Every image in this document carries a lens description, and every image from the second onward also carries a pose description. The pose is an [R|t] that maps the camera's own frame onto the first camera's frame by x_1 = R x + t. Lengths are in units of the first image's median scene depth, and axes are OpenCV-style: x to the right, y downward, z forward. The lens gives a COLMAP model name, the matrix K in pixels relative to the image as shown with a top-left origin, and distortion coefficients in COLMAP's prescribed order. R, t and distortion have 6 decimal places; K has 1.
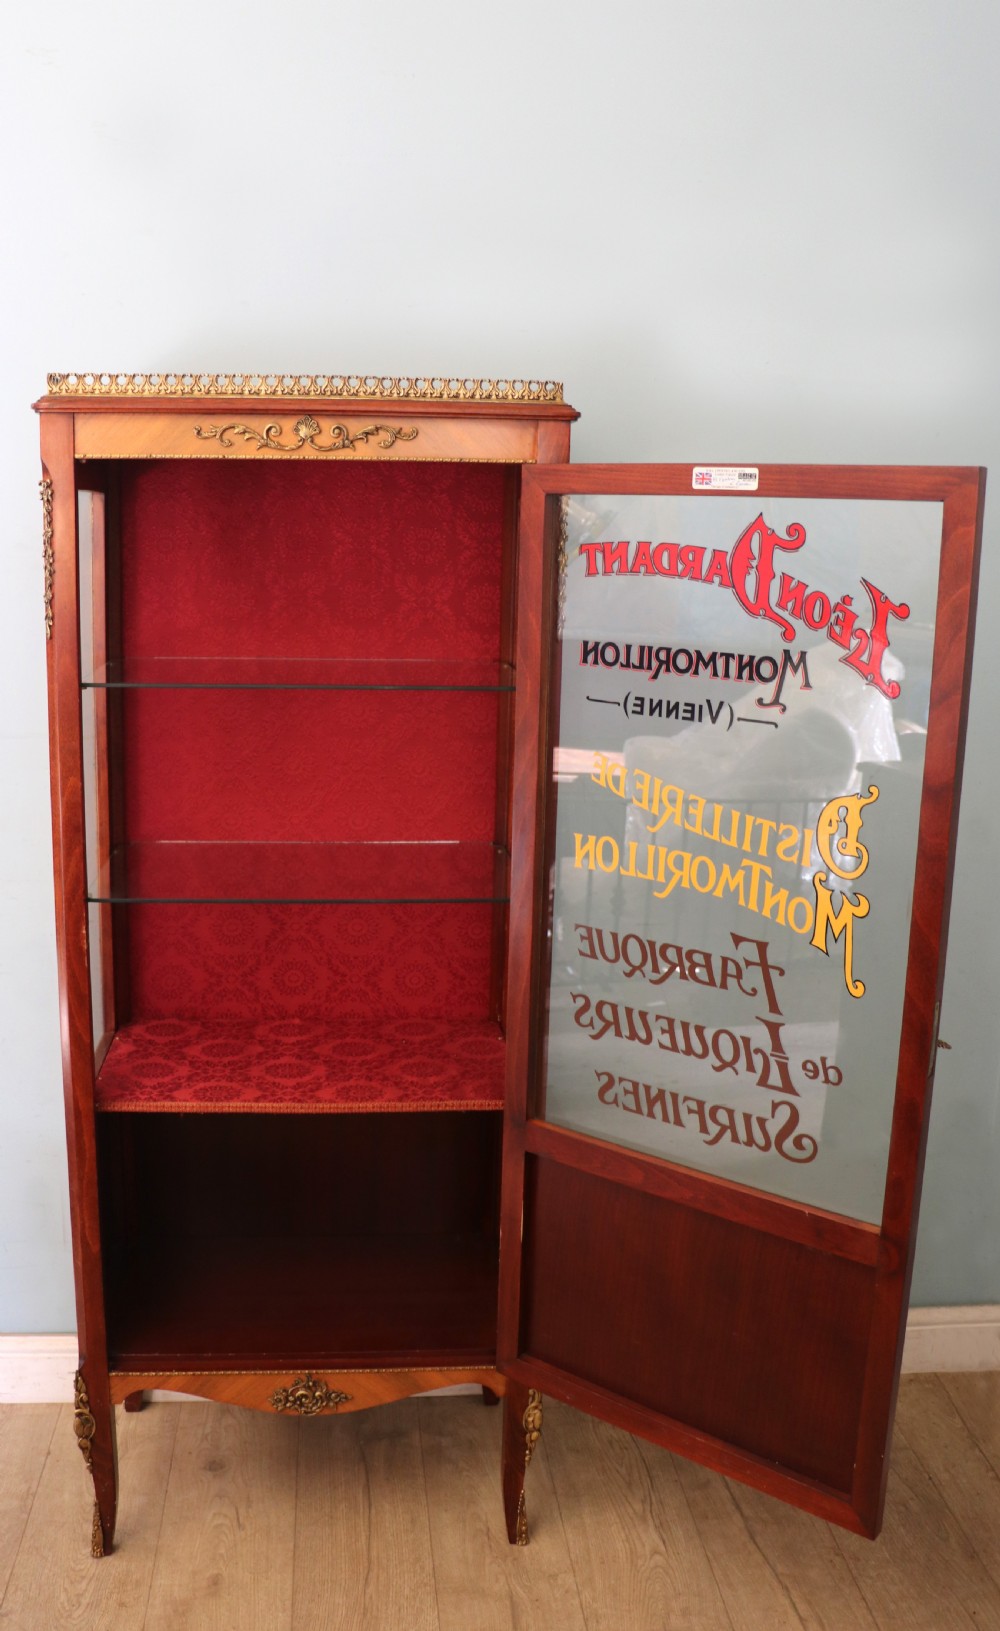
lens RADIAL K [[1472.0, 0, 431.5], [0, 1472.0, 820.6], [0, 0, 1]] dist [-0.126392, 0.000149]
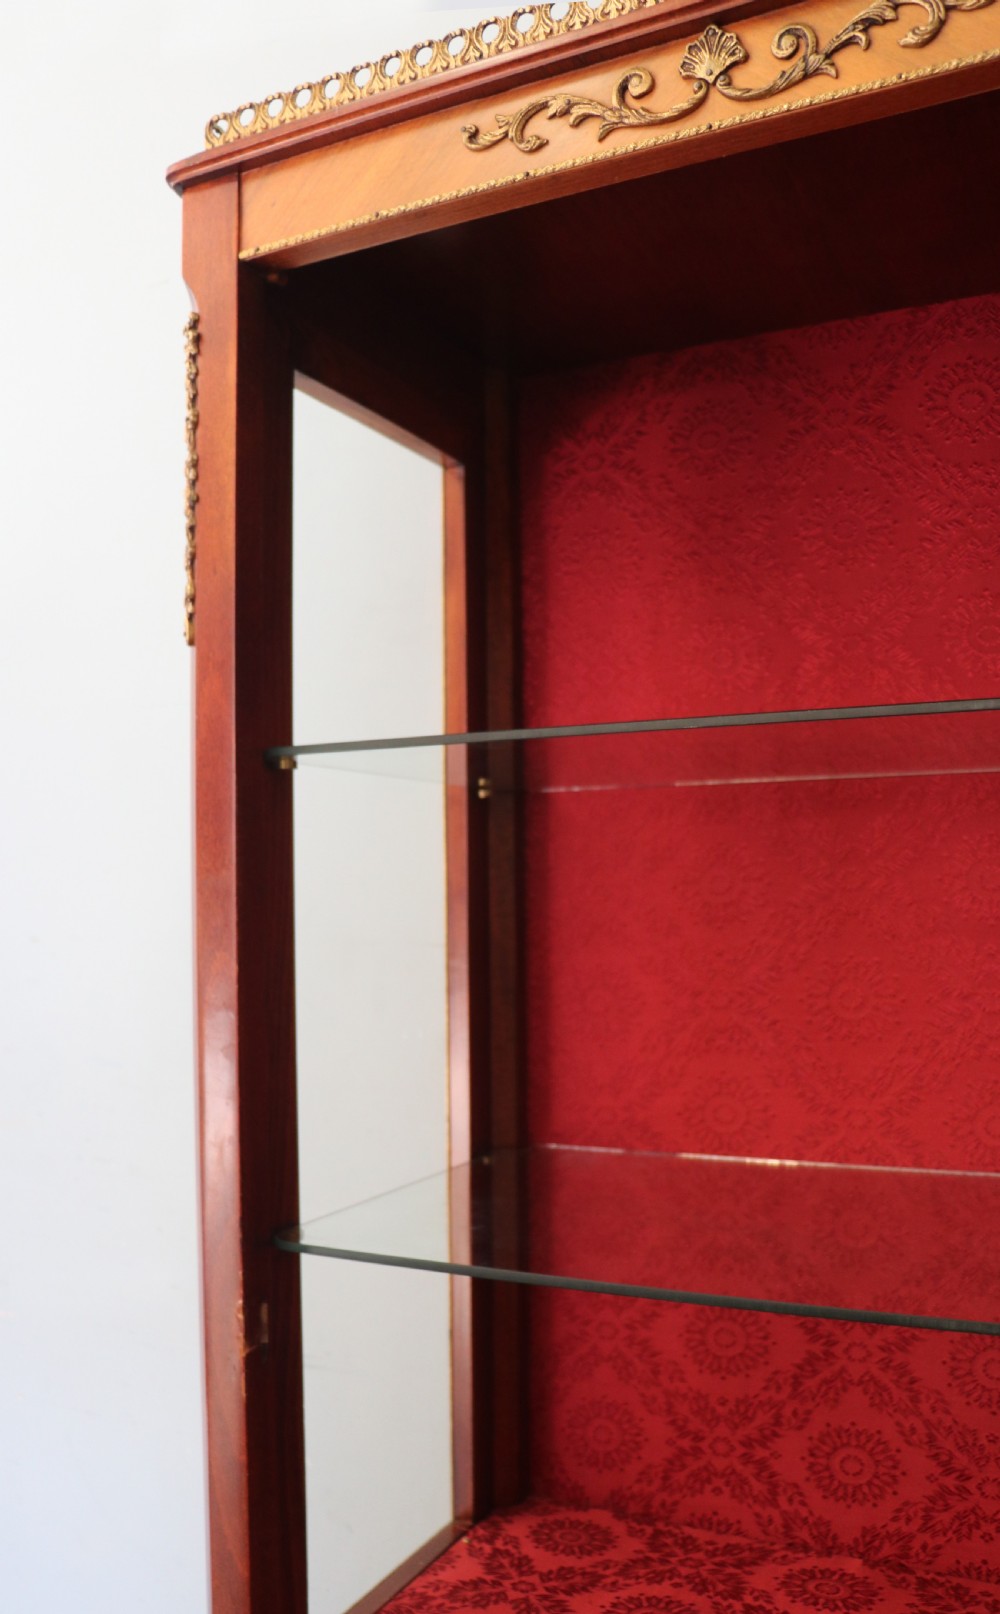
lens RADIAL K [[1382.2, 0, 469.2], [0, 1382.2, 845.0], [0, 0, 1]] dist [-0.194977, 0.161327]
pose [[0.860261, -0.046043, -0.507770, 0.022483], [-0.077403, 0.972576, -0.219327, 0.018434], [0.503944, 0.227981, 0.833106, 0.560687]]
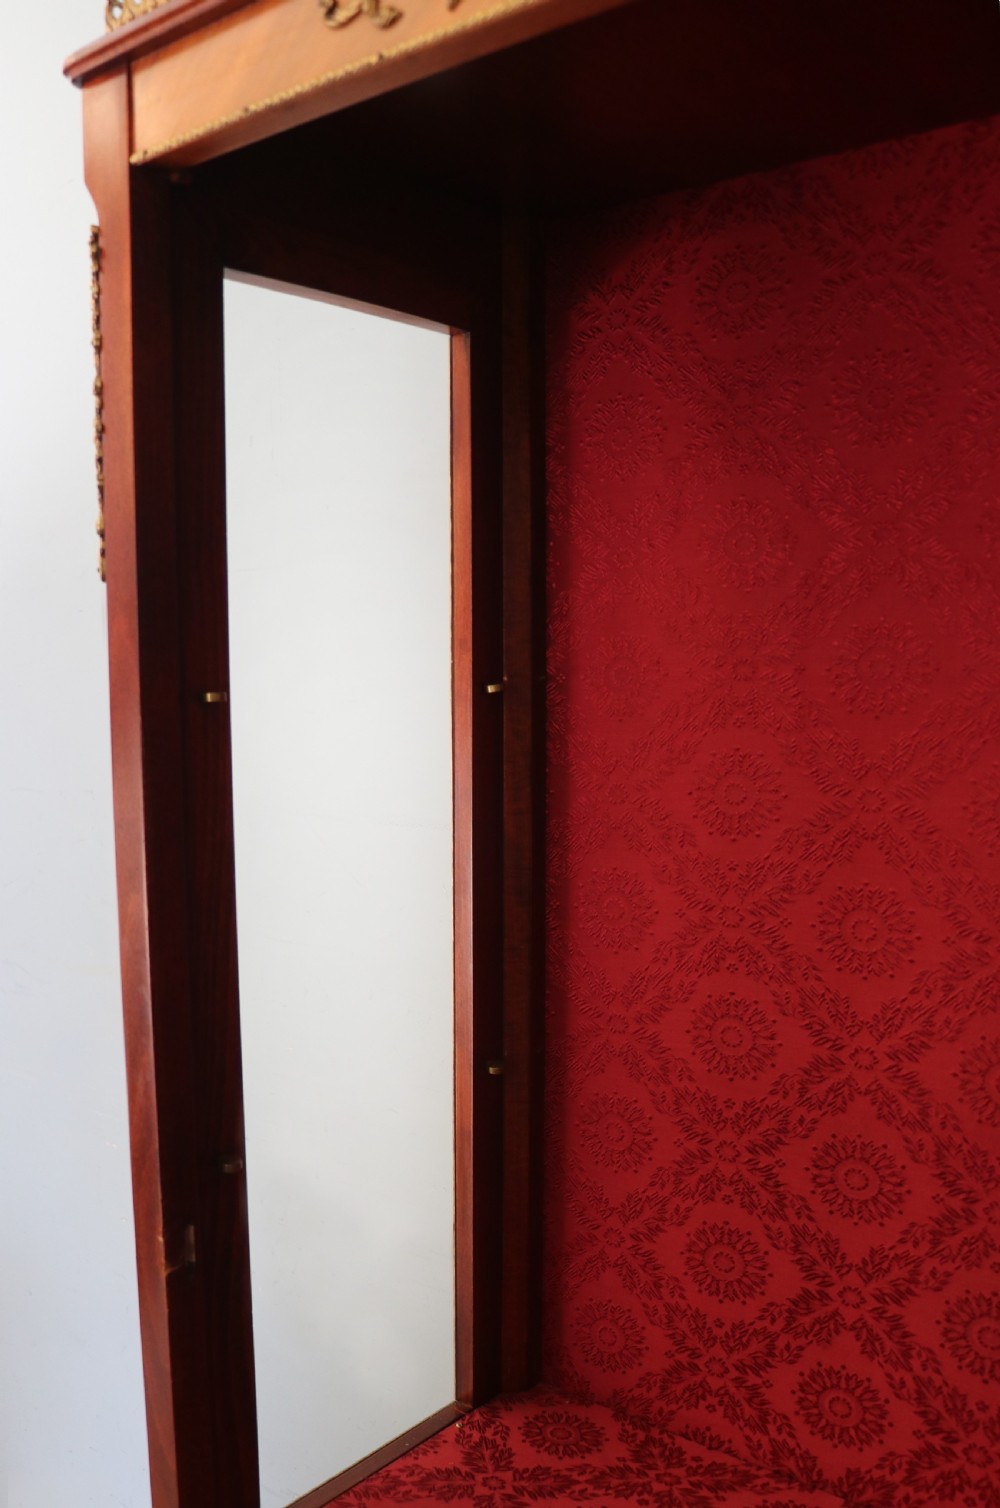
lens RADIAL K [[1385.7, 0, 423.6], [0, 1385.7, 832.2], [0, 0, 1]] dist [-0.193336, 0.154222]
pose [[0.719447, 0.061122, -0.691853, 0.083166], [-0.119586, 0.992145, -0.036704, -0.035706], [0.684175, 0.109143, 0.721105, 0.617783]]
